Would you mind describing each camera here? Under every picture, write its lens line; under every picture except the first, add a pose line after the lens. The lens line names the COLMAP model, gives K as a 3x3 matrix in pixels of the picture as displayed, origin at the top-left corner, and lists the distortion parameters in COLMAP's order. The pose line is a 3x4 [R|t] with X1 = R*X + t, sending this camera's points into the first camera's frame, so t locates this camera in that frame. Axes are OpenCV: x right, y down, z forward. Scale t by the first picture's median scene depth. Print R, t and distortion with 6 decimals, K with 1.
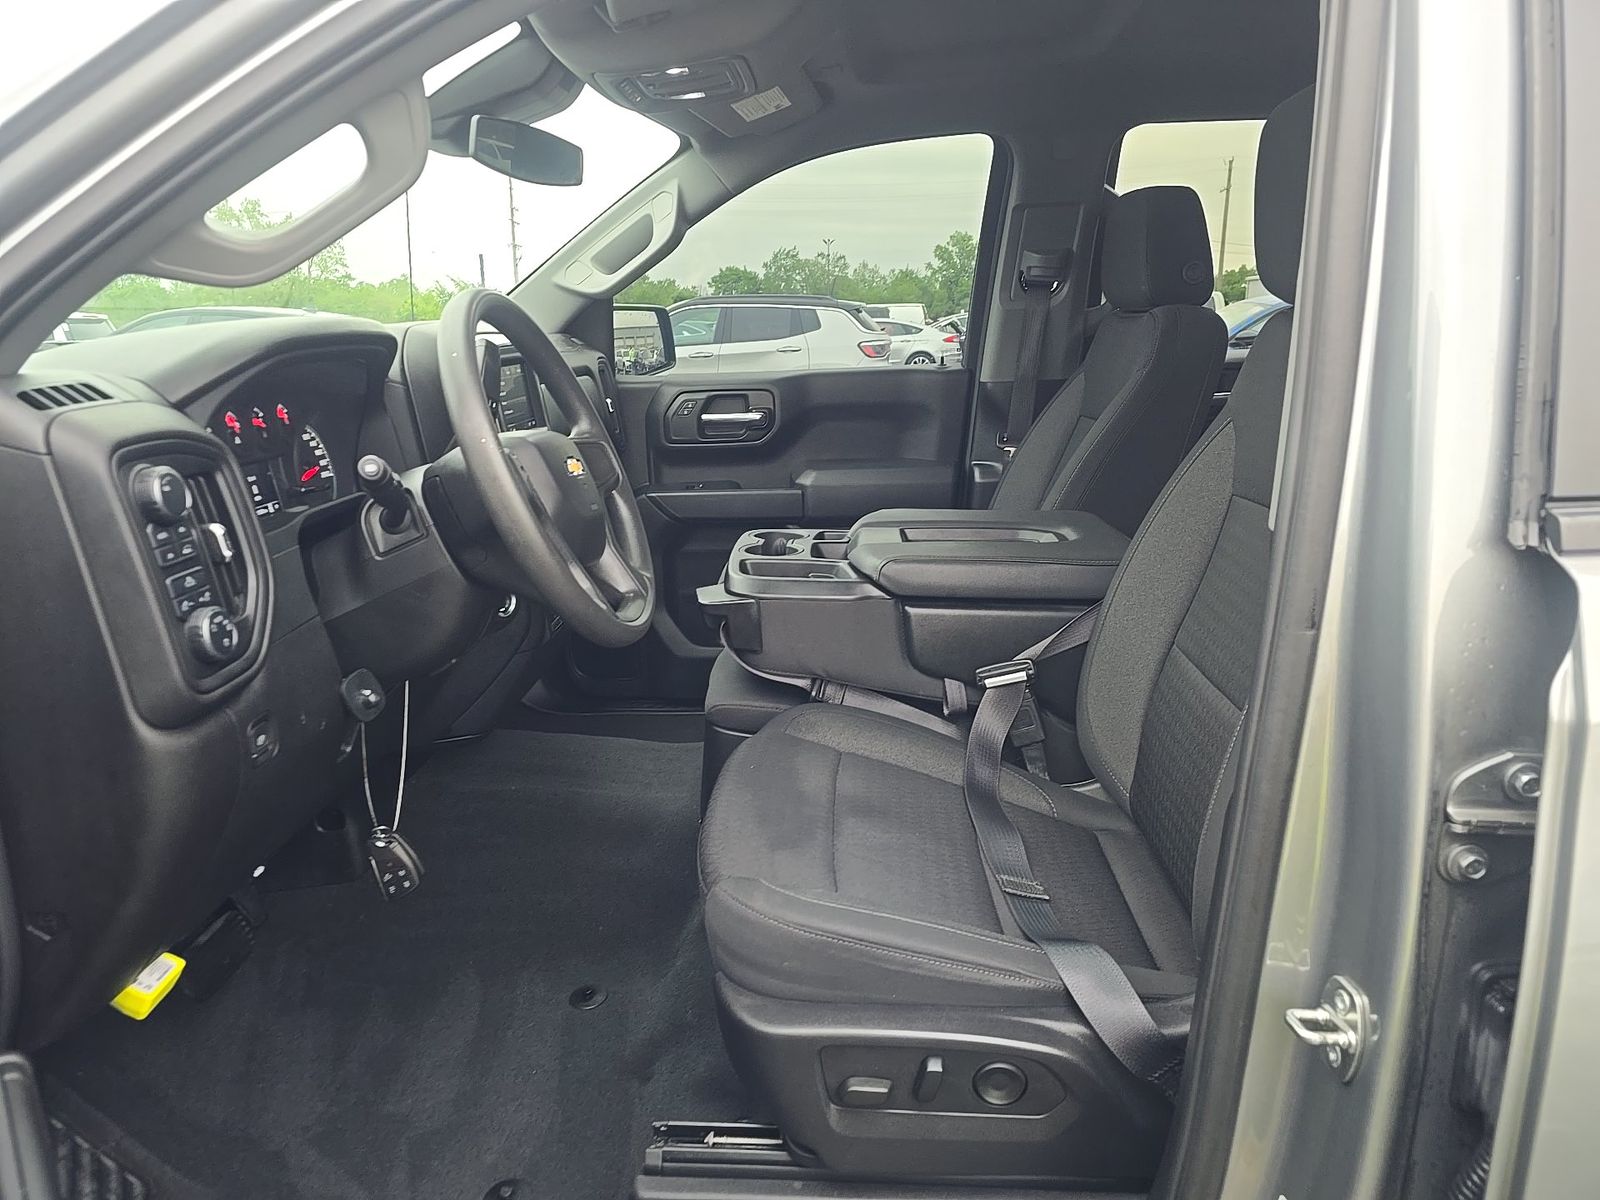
lens RADIAL K [[1060.4, 0, 800.0], [0, 1060.4, 600.0], [0, 0, 1]] dist [0.002488, -0.003258]
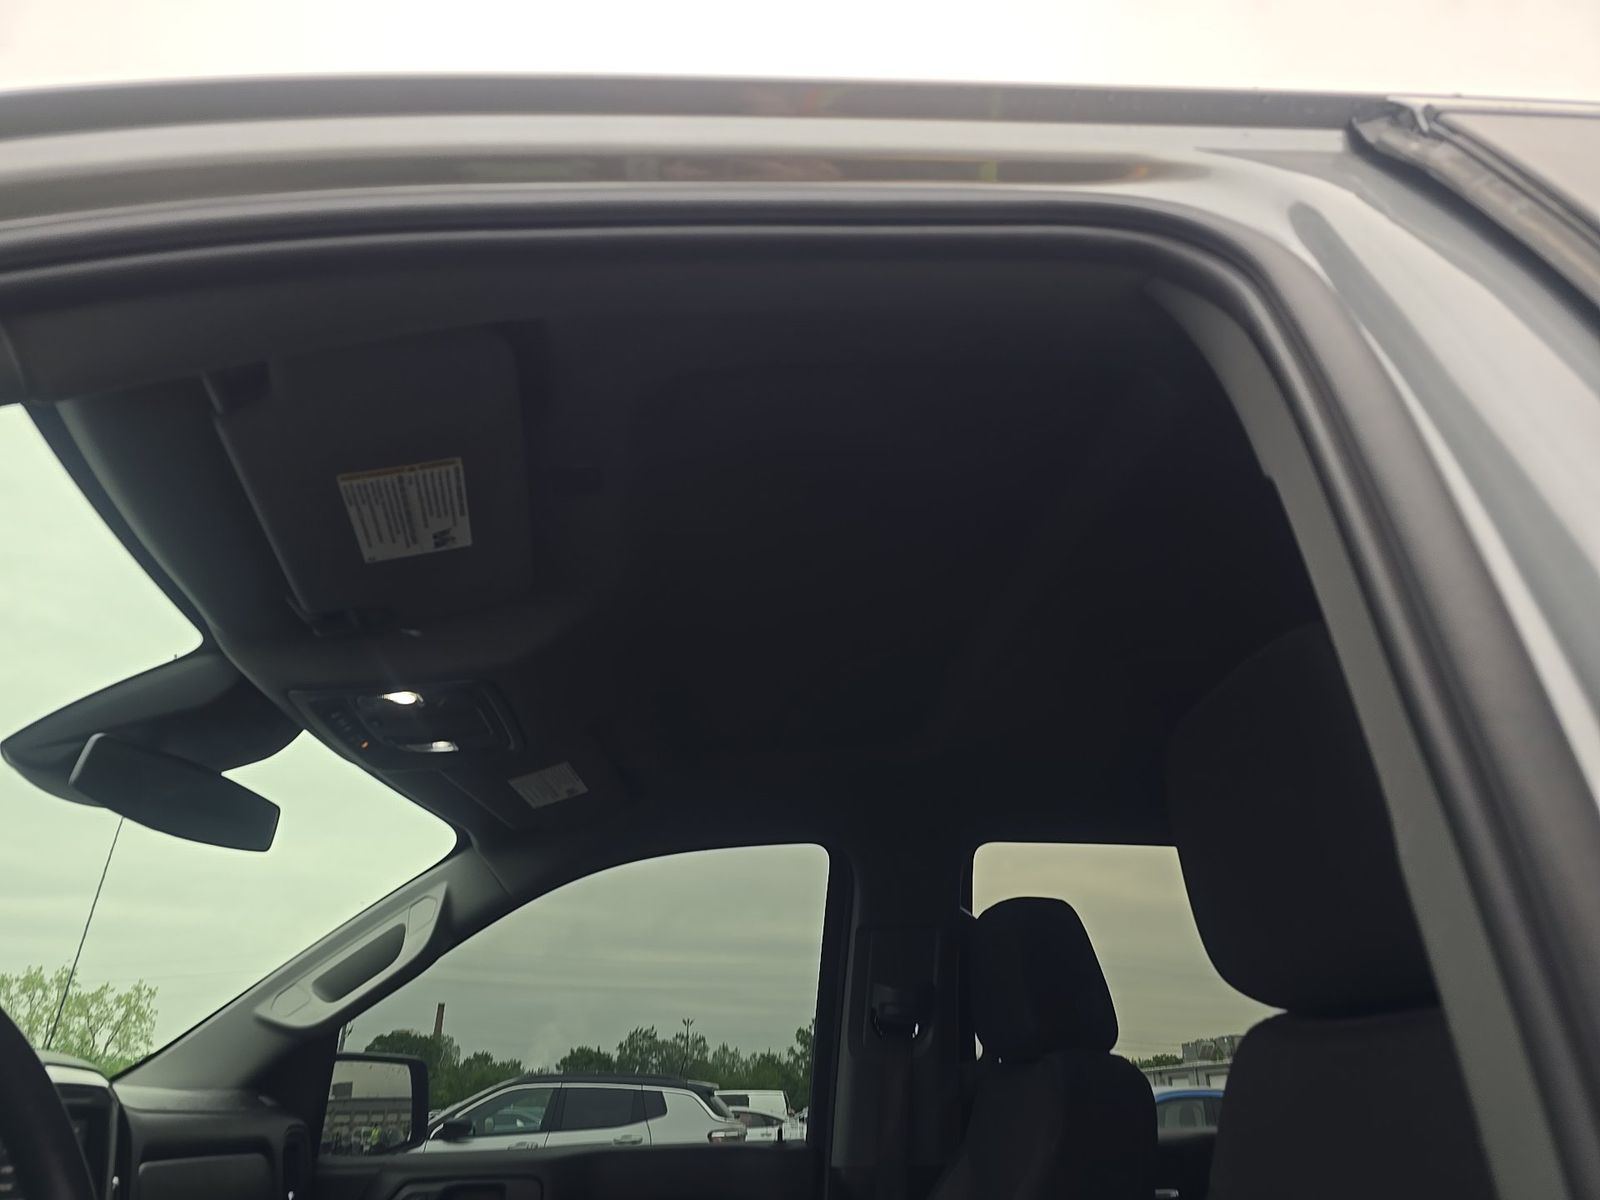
lens RADIAL K [[1041.9, 0, 775.0], [0, 1041.9, 599.1], [0, 0, 1]] dist [0.077765, -0.063823]
pose [[0.994774, 0.052433, 0.087612, 0.039700], [0.017236, 0.759525, -0.650249, -0.023249], [-0.100638, 0.648361, 0.754652, 0.167093]]
